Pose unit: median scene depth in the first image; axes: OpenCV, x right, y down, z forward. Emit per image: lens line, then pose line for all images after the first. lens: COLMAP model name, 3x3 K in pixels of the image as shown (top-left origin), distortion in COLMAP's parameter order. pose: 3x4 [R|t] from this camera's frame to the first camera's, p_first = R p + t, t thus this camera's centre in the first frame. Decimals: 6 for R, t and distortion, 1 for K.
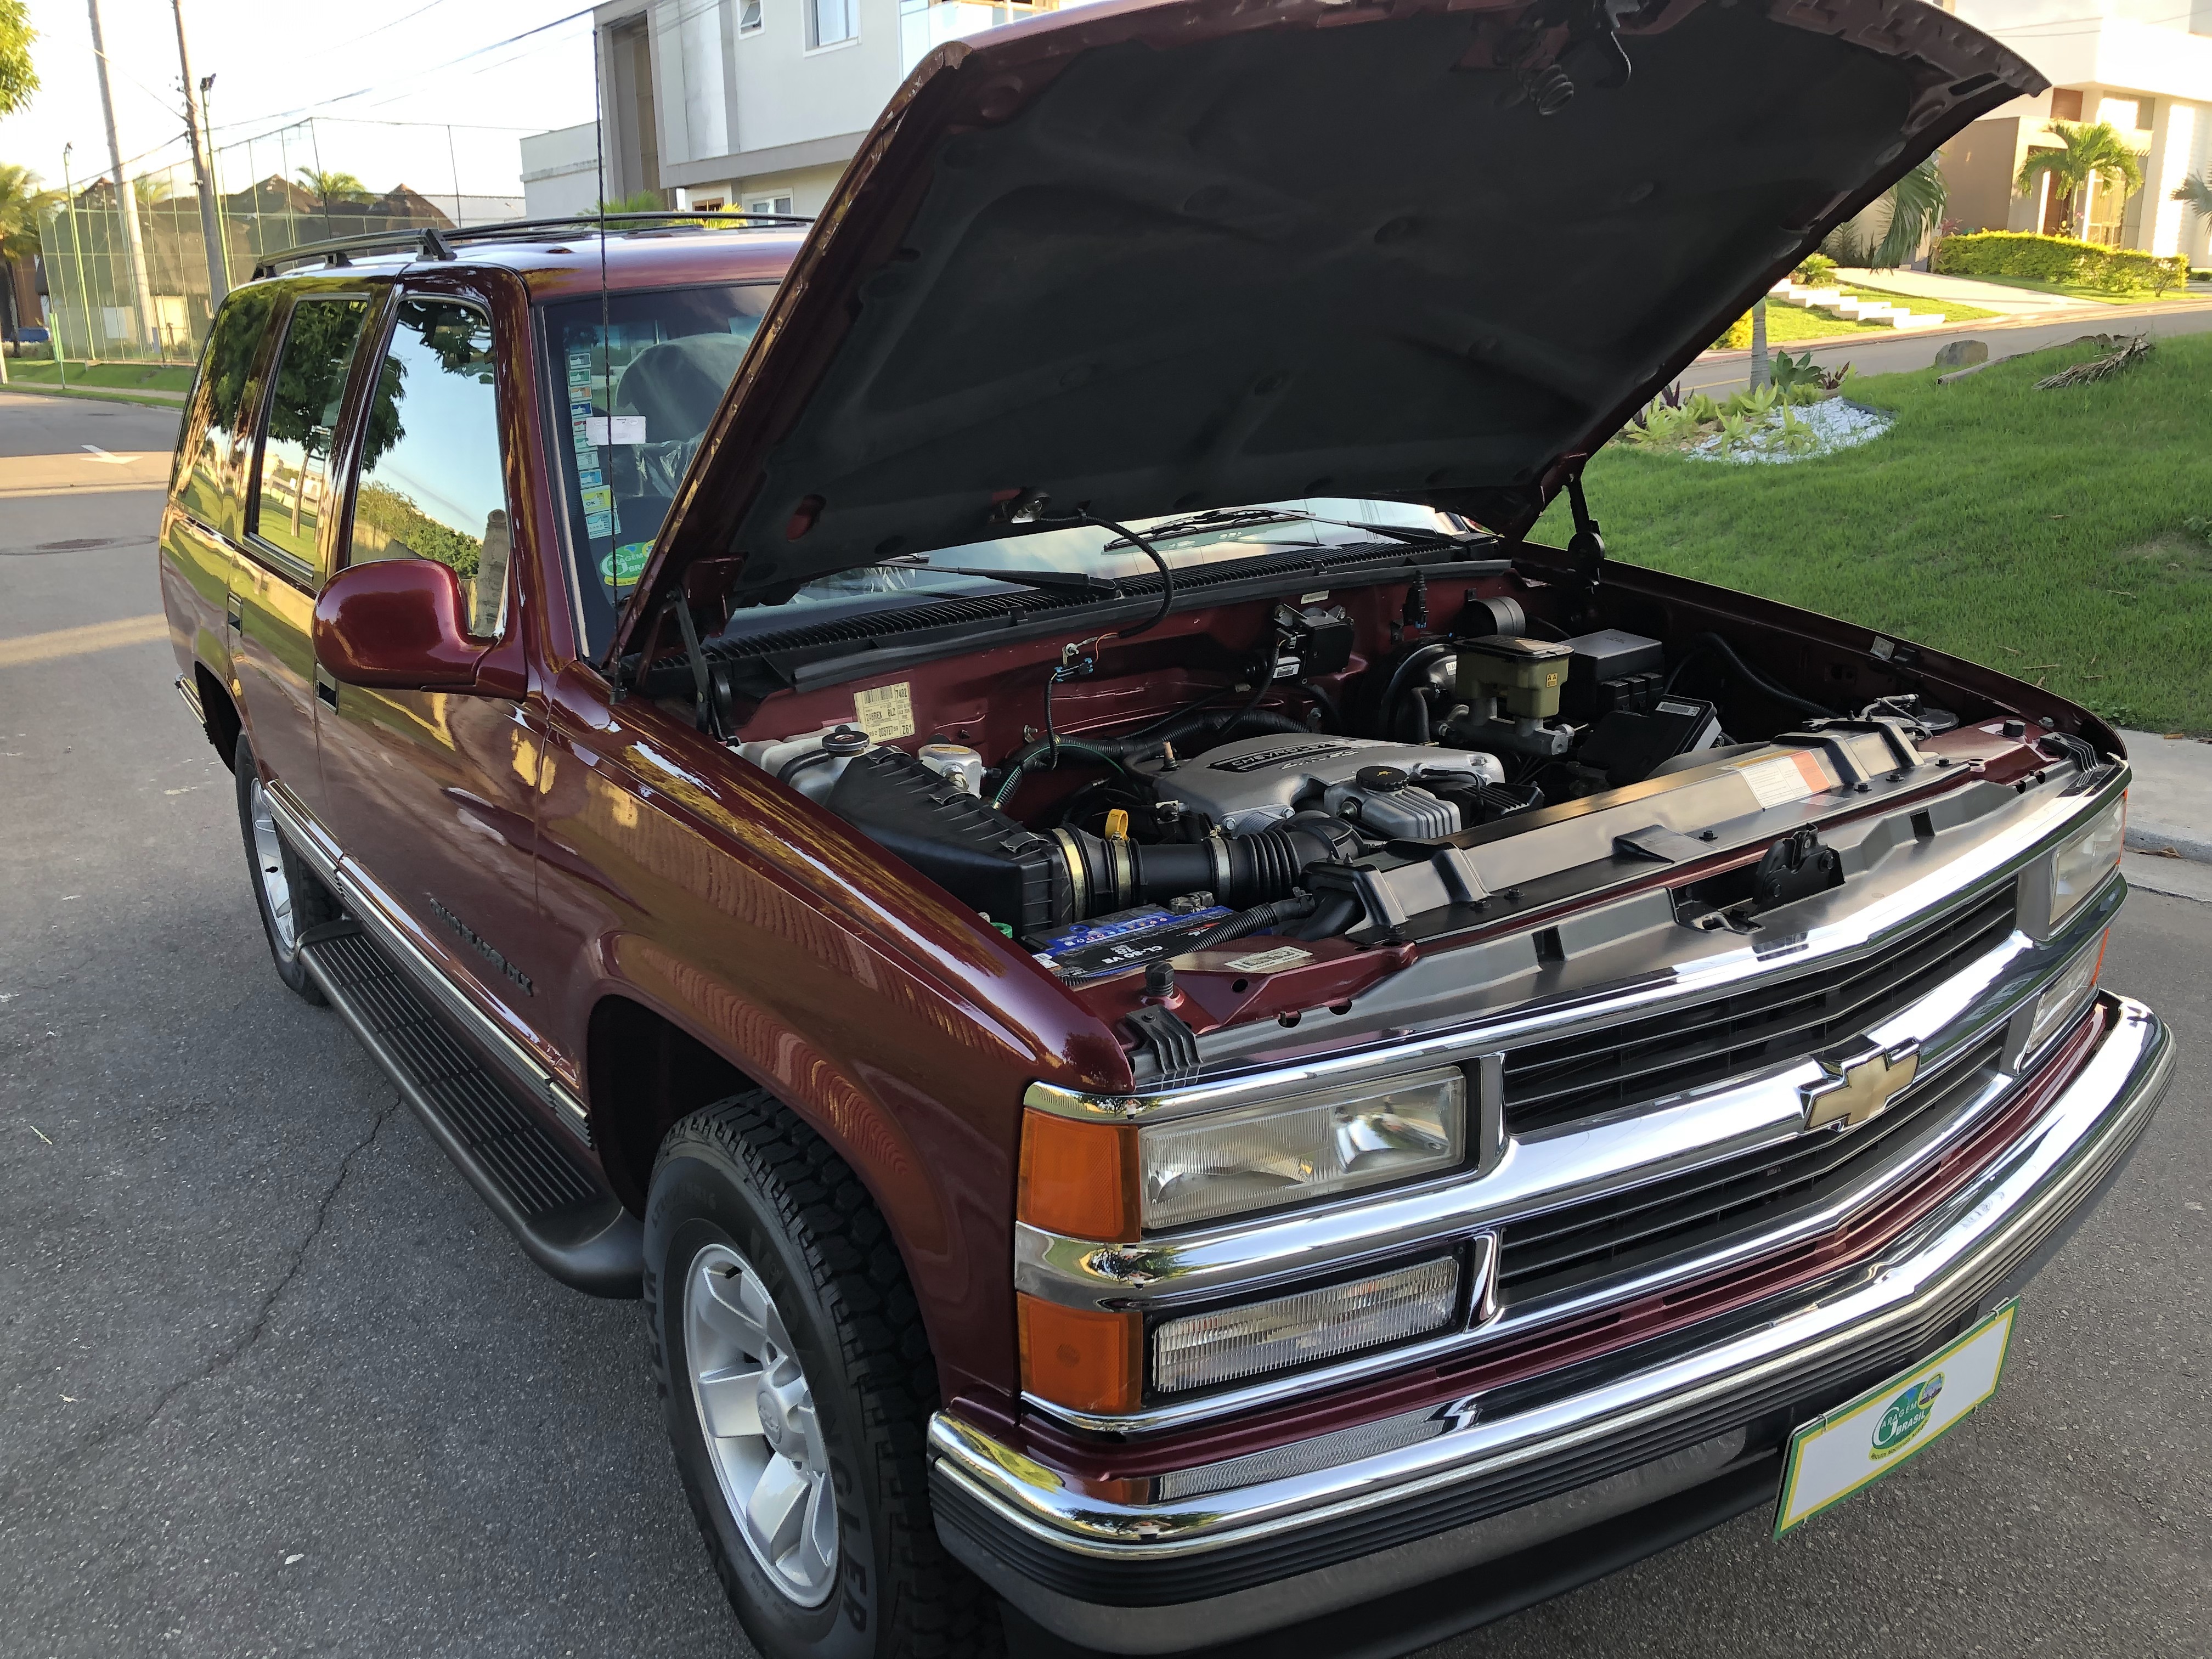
lens RADIAL K [[1818.2, 0, 1115.0], [0, 1818.2, 798.7], [0, 0, 1]] dist [0.015794, -0.010220]
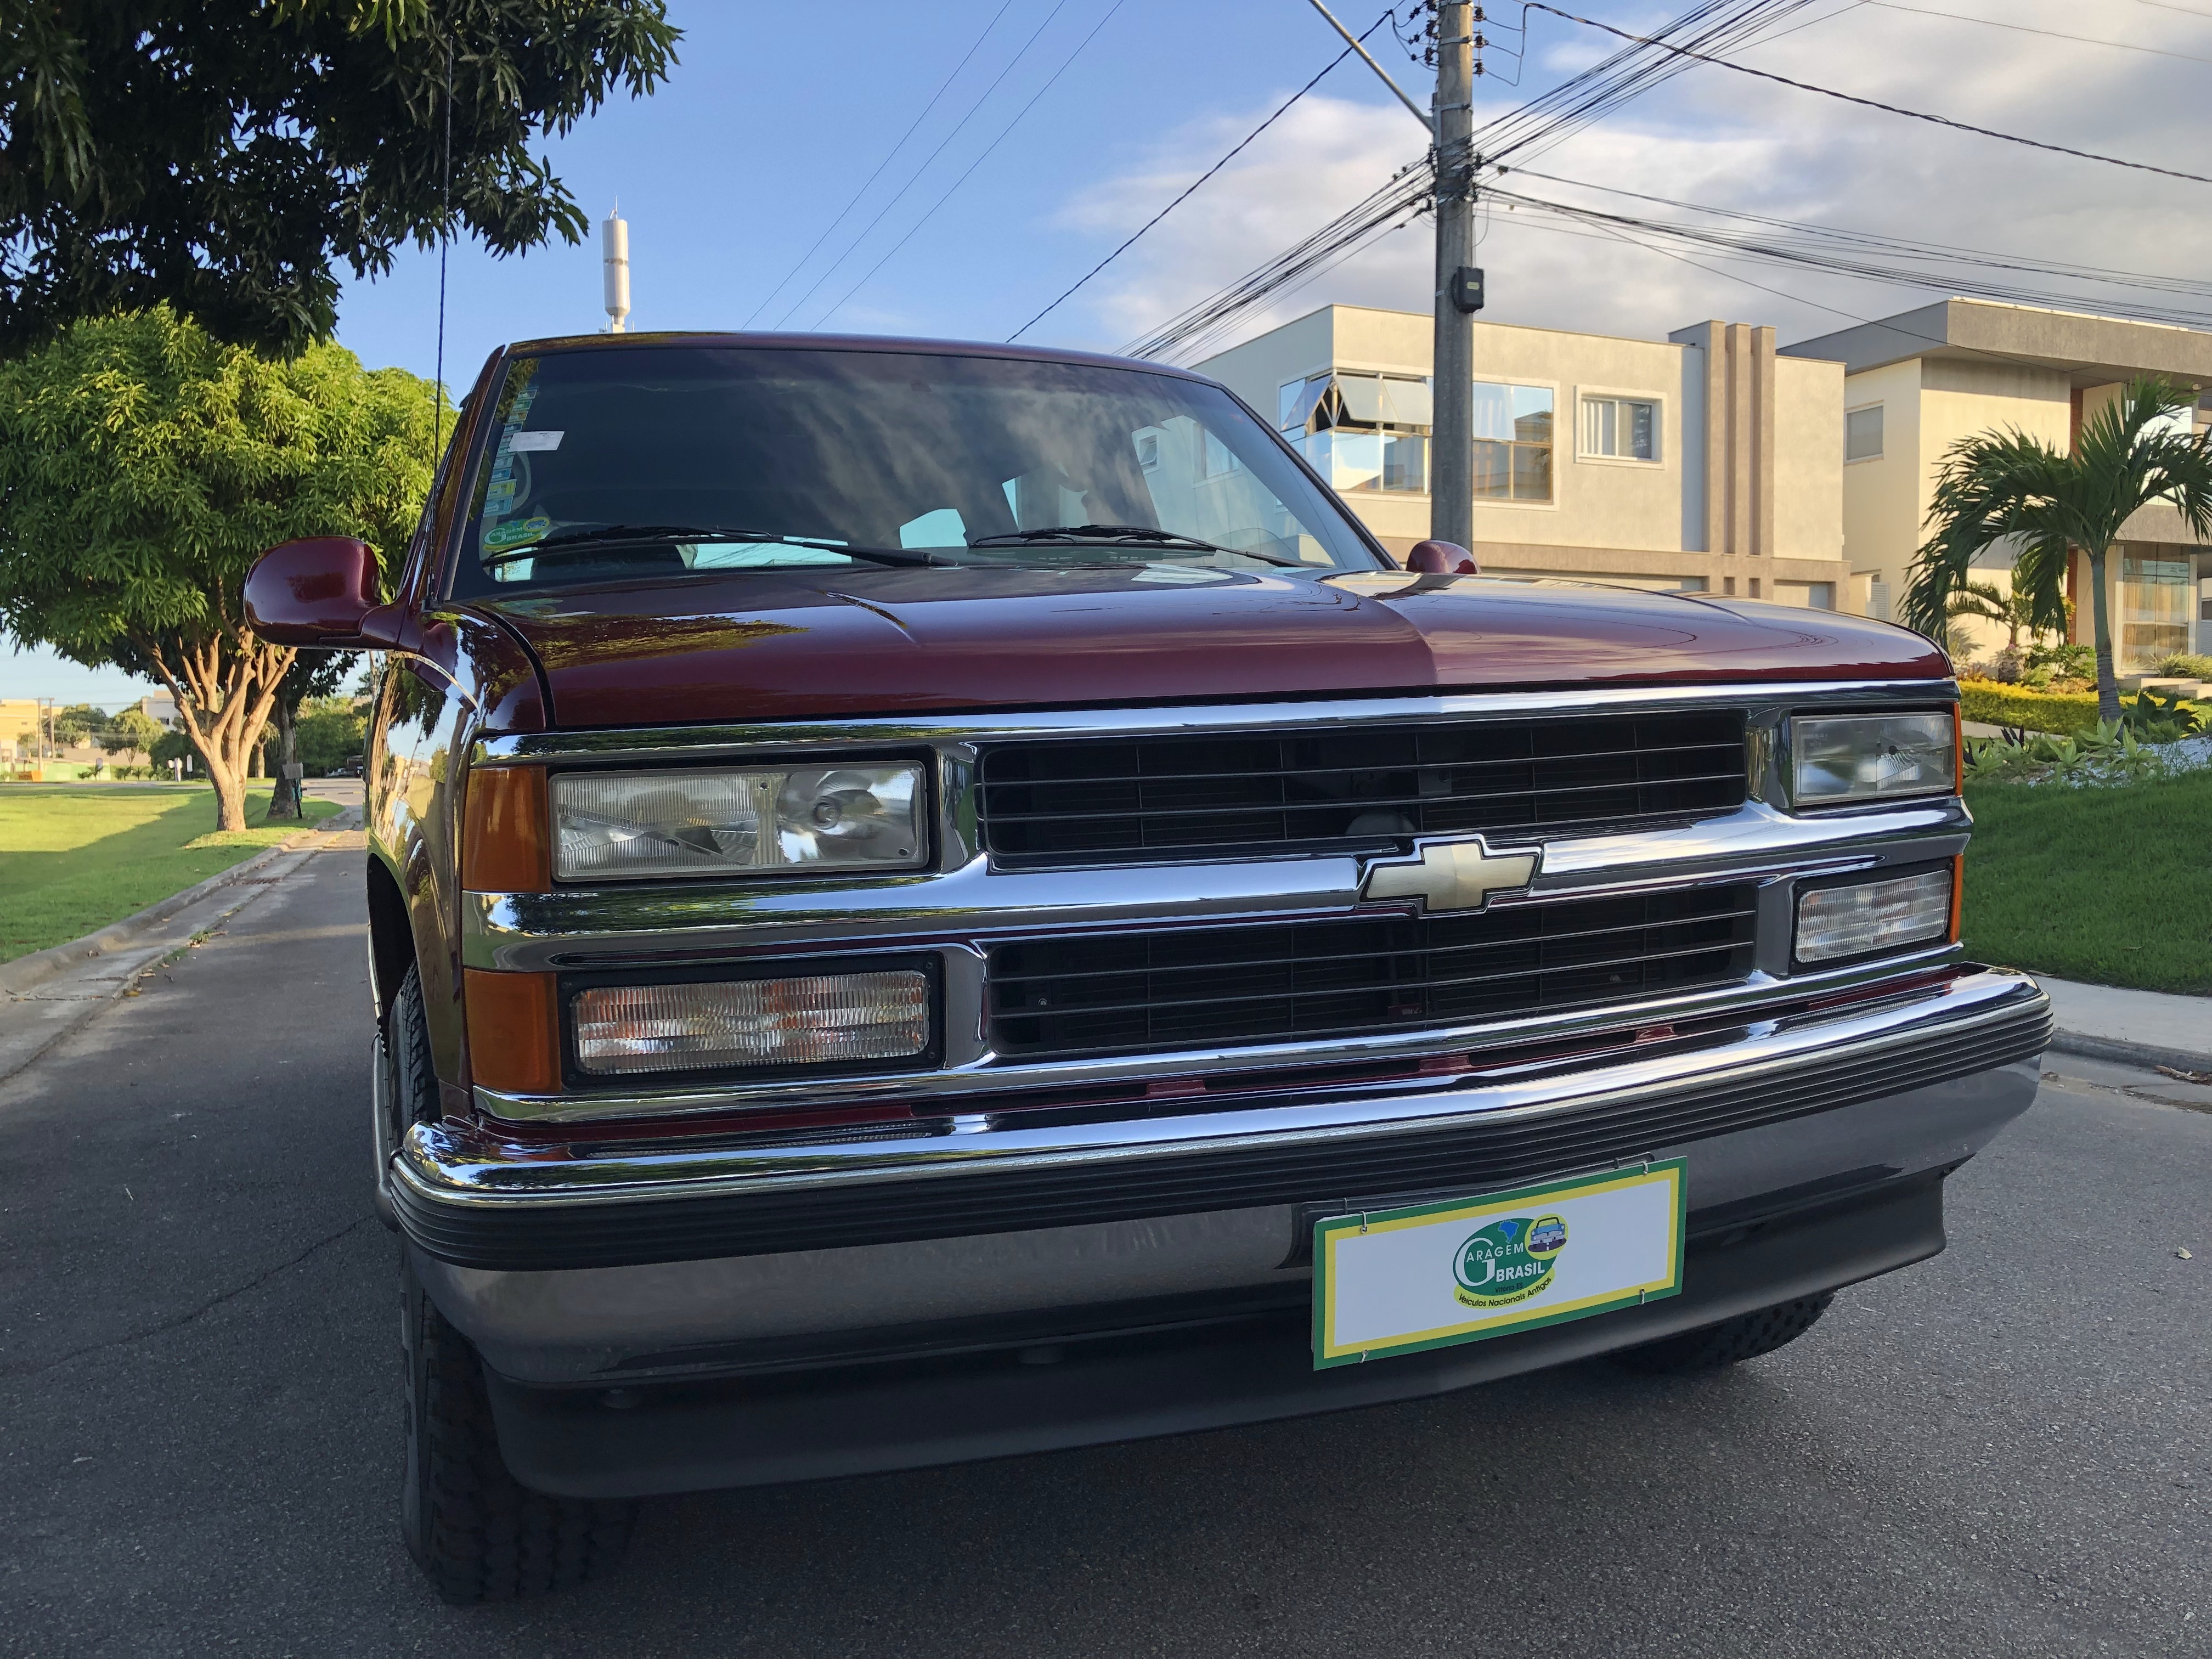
lens RADIAL K [[1818.2, 0, 1099.3], [0, 1818.2, 824.2], [0, 0, 1]] dist [0.015794, -0.010220]
pose [[0.974316, 0.009717, -0.224975, 0.087632], [-0.057635, 0.976552, -0.207424, 0.065708], [0.217684, 0.215063, 0.952030, 0.019190]]
